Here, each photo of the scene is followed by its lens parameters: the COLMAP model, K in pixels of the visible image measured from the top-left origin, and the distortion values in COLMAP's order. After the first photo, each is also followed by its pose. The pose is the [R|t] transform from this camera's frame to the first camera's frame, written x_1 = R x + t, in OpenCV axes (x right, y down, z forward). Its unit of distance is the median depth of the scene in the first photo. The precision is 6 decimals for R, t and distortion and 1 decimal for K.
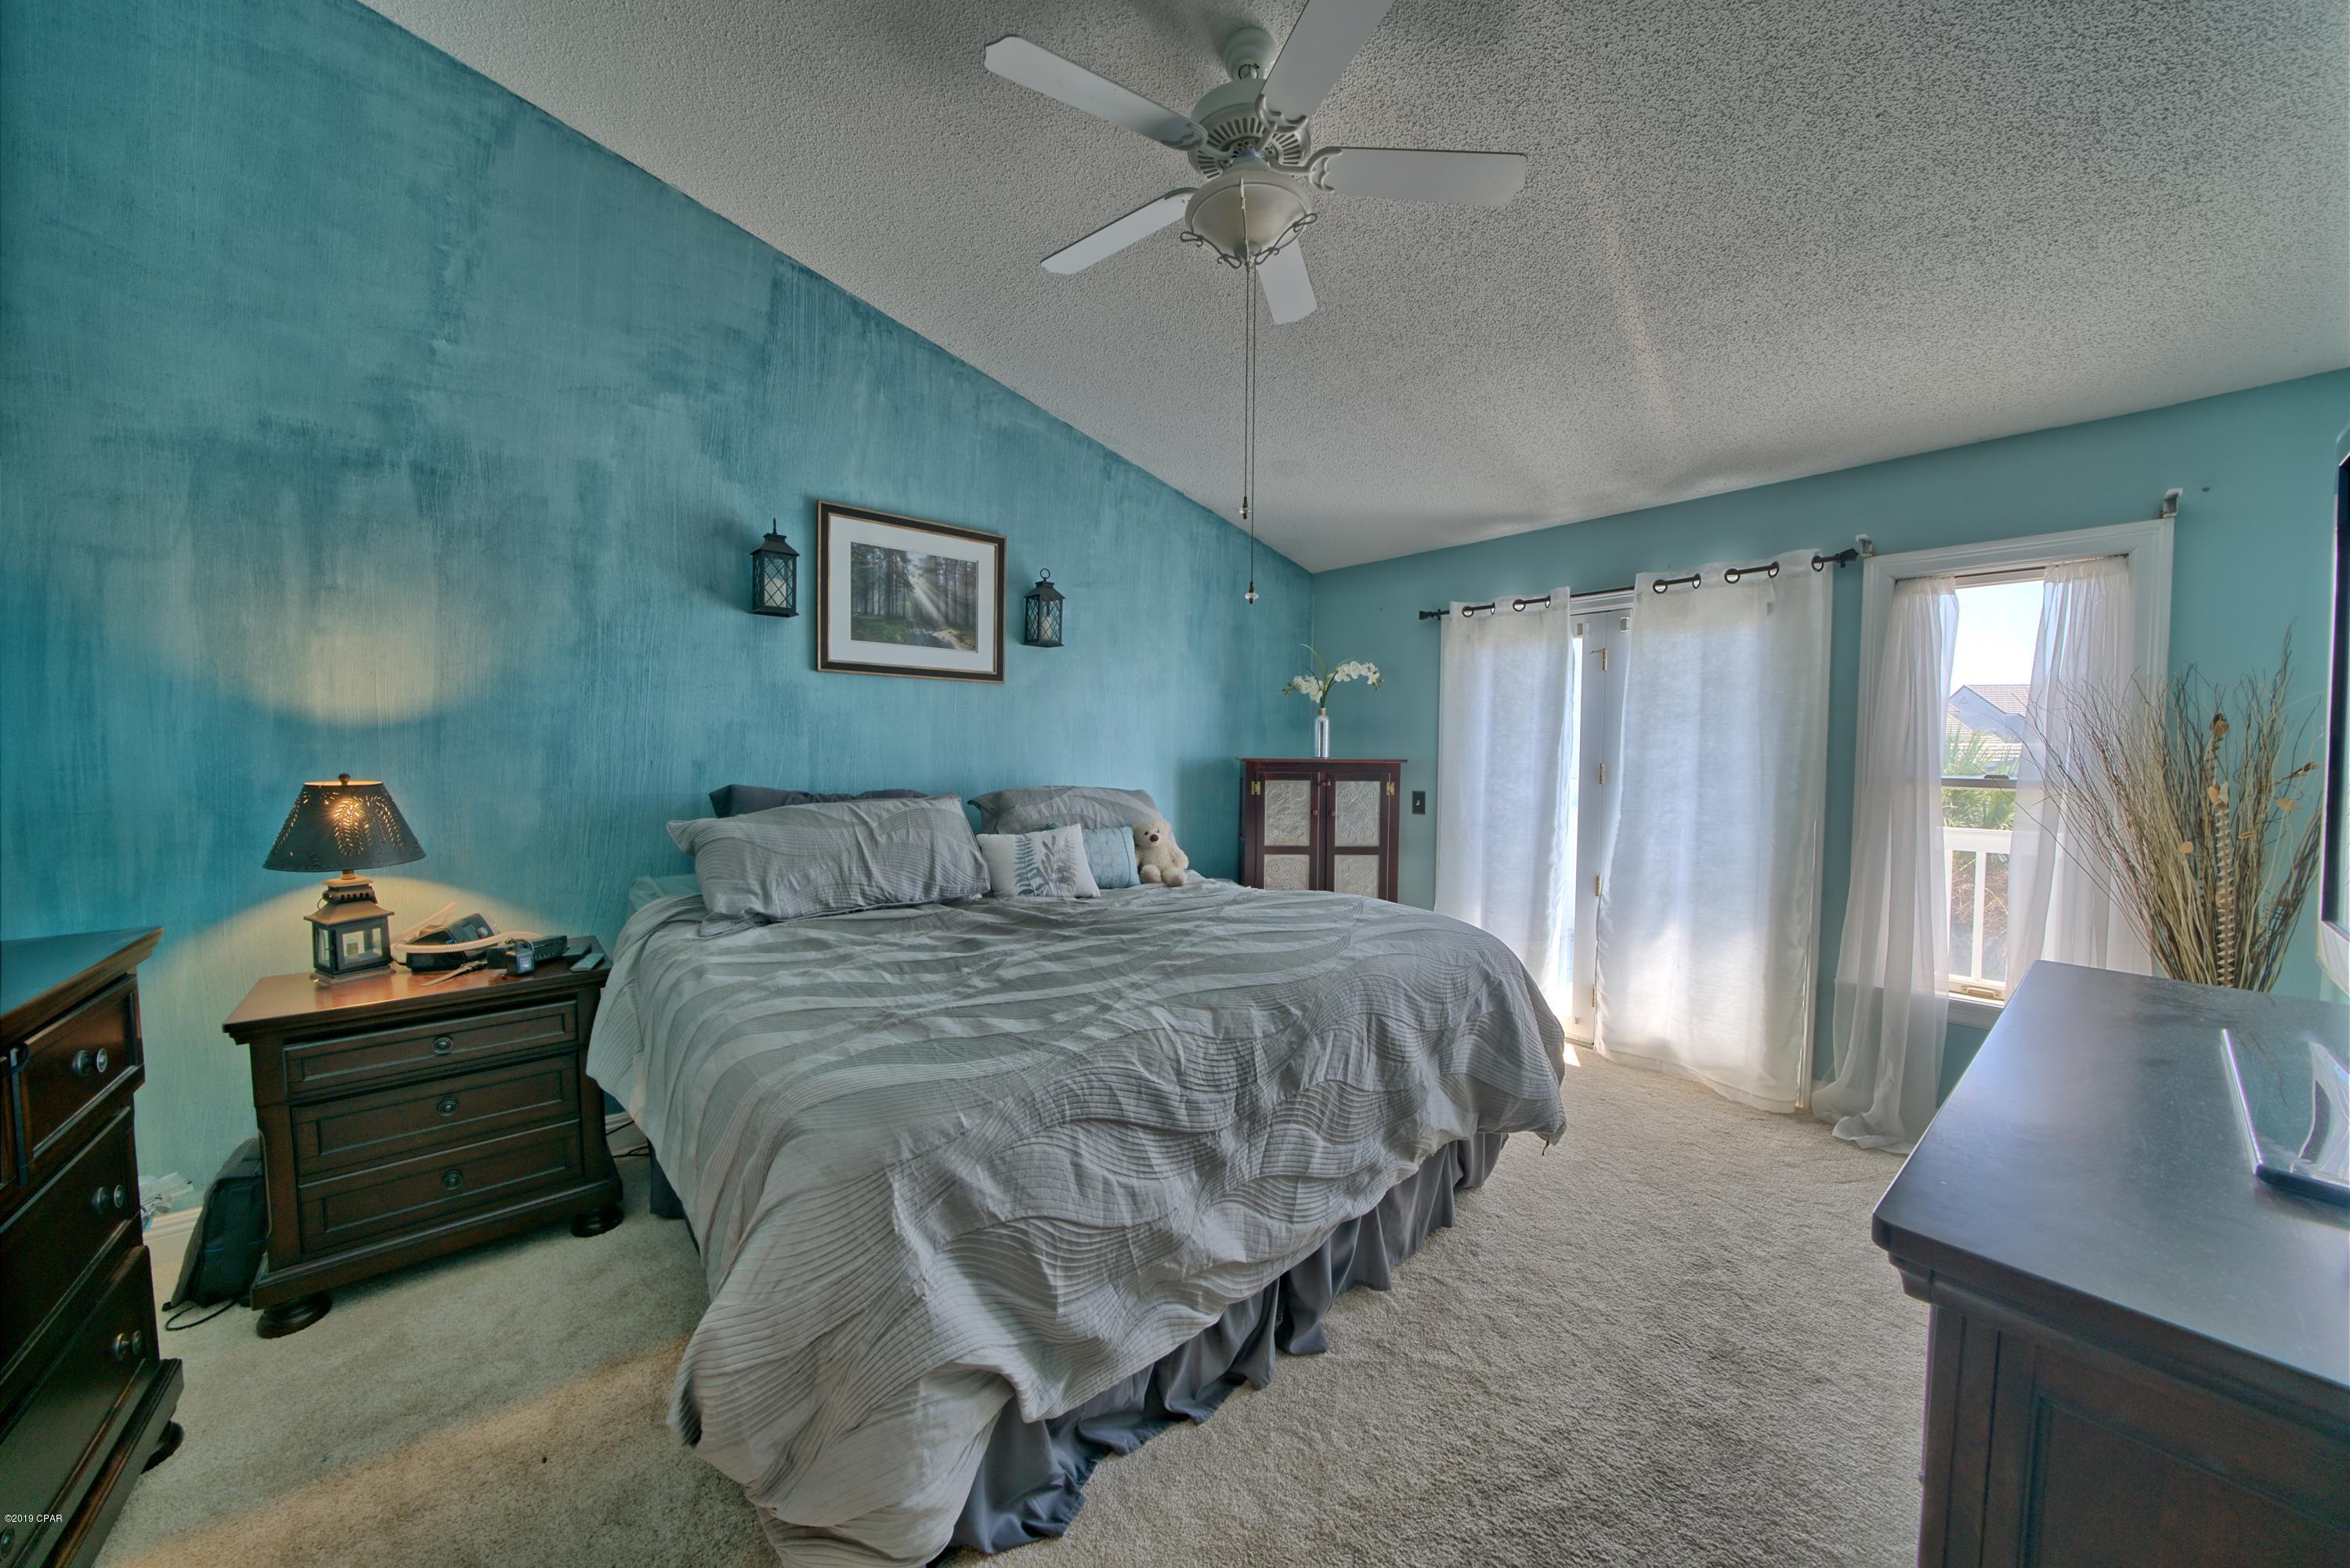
lens RADIAL K [[819.4, 0, 1175.0], [0, 819.4, 784.0], [0, 0, 1]] dist [-0.001570, -0.000186]
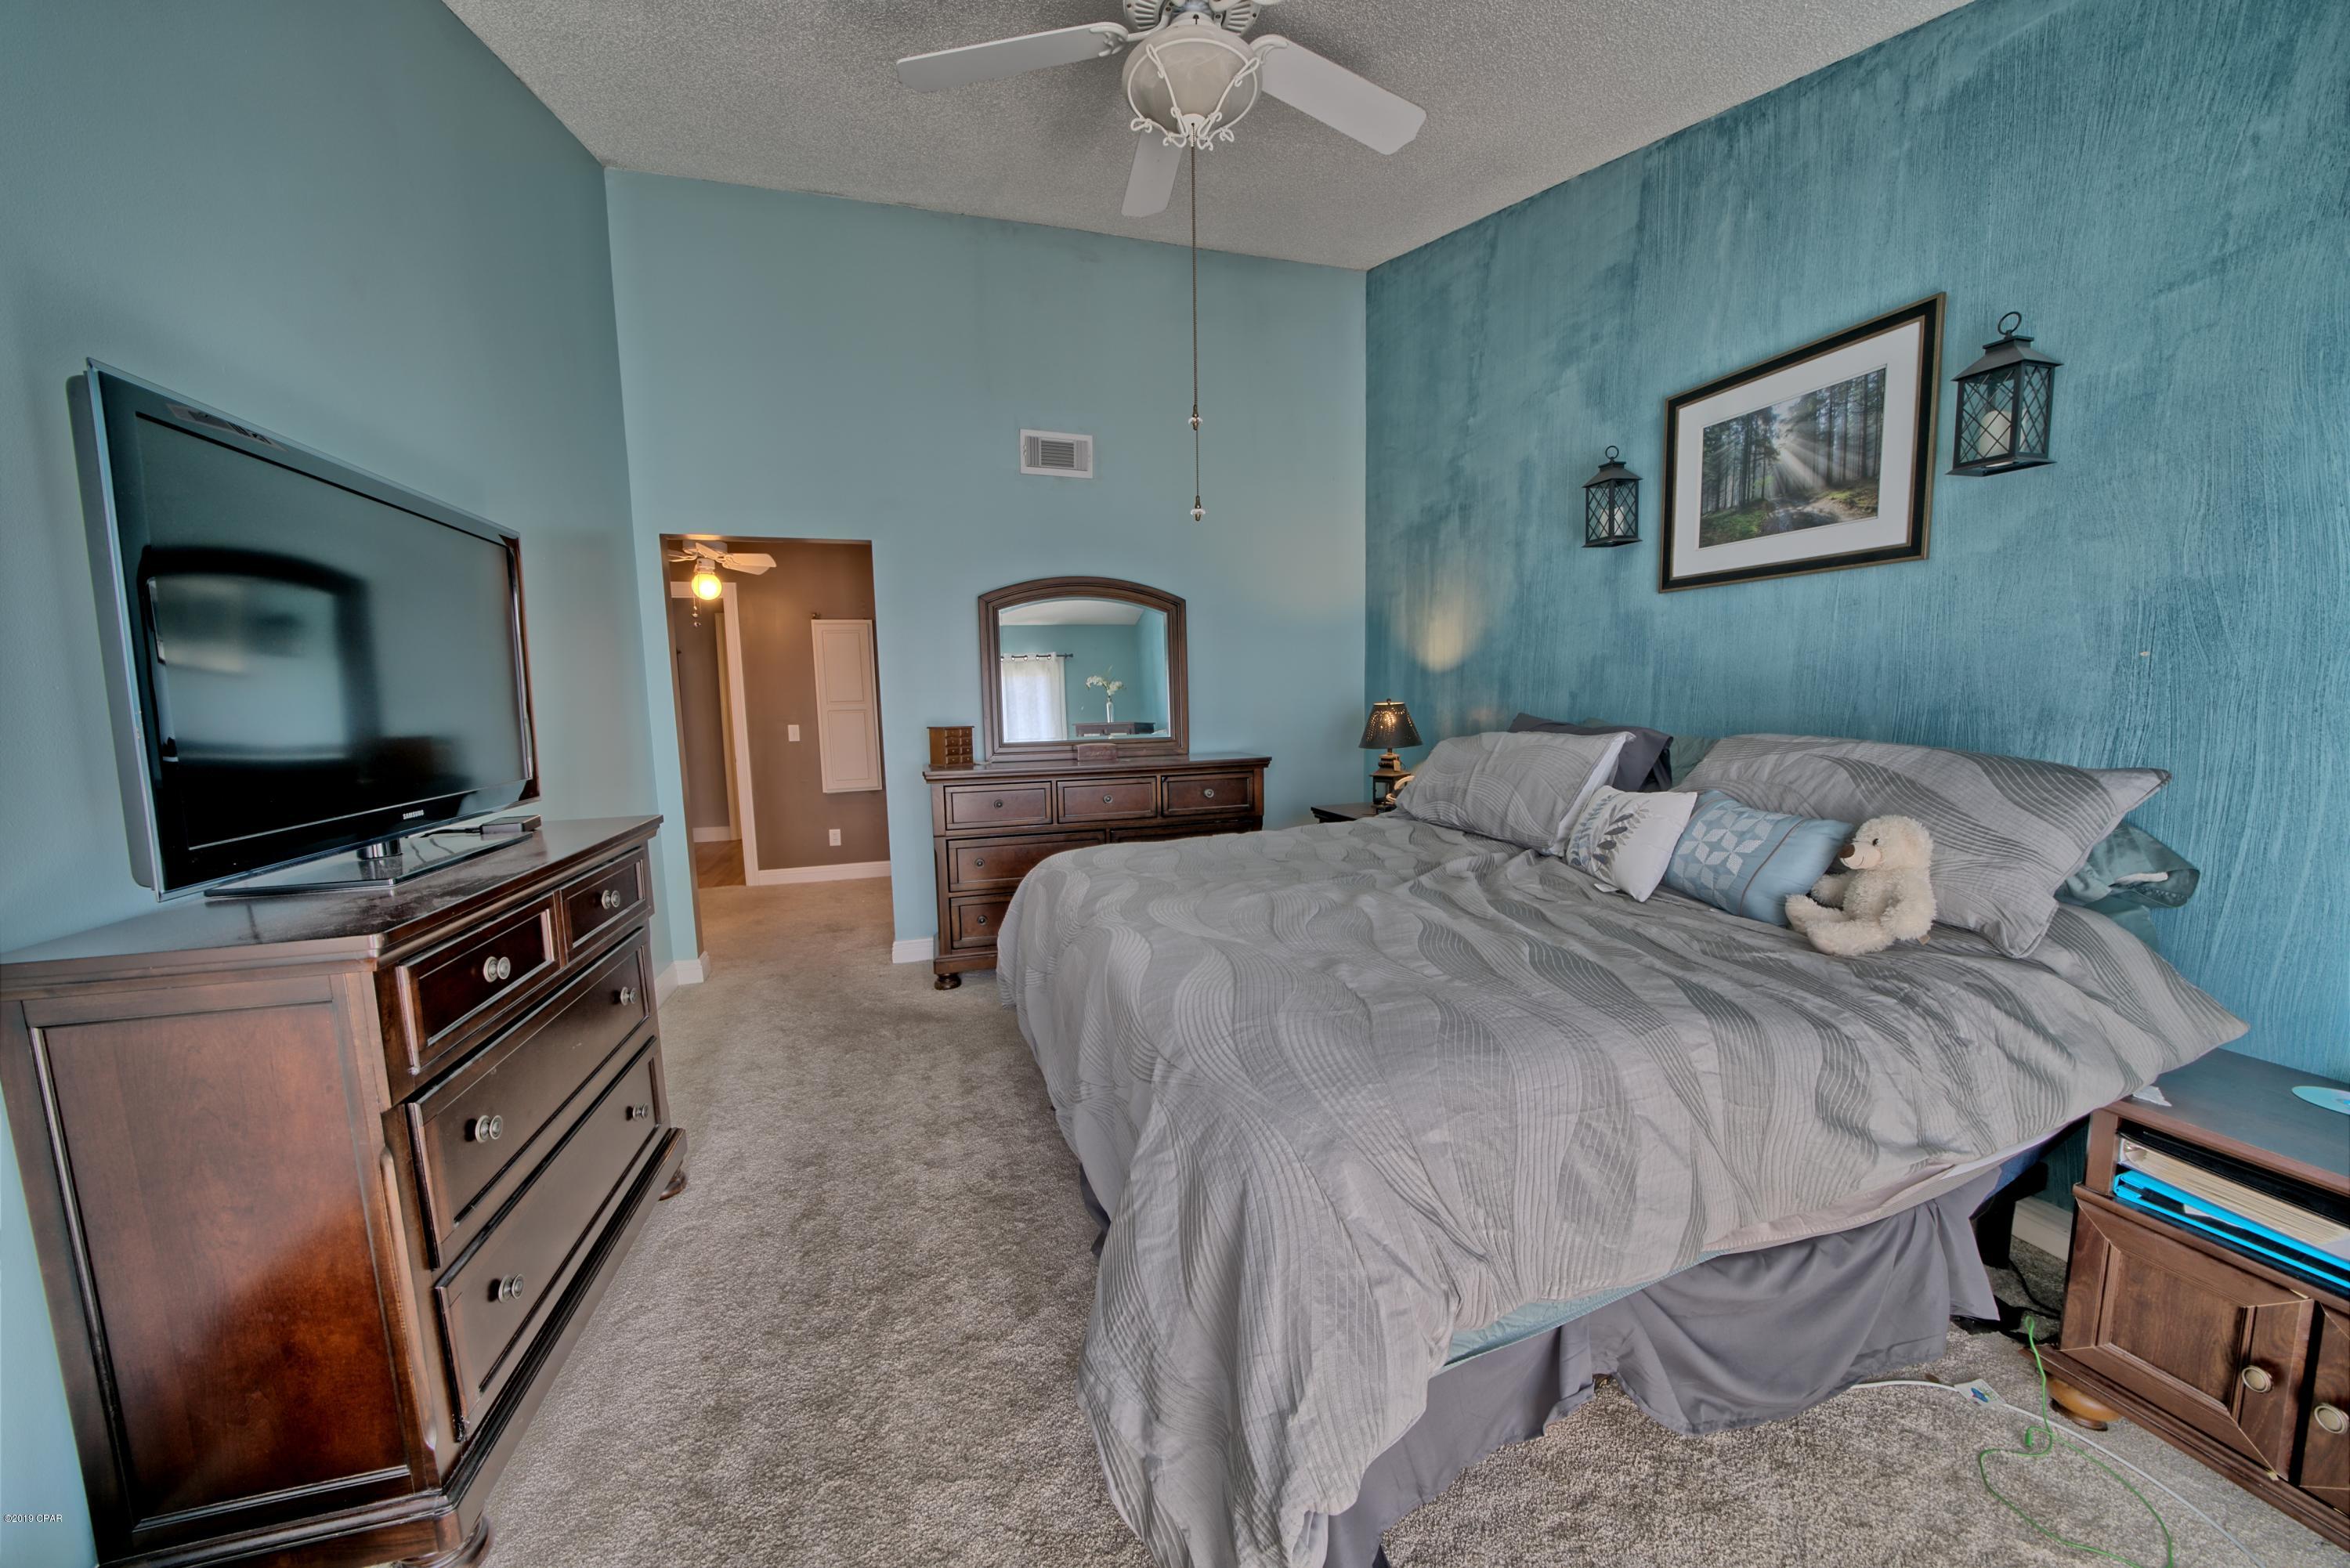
lens RADIAL K [[819.4, 0, 1175.0], [0, 819.4, 784.0], [0, 0, 1]] dist [-0.001570, -0.000186]
pose [[-0.378799, 0.102962, -0.919734, 0.612437], [-0.030061, 0.991899, 0.123421, -0.023238], [0.924991, 0.074400, -0.372635, 0.840685]]
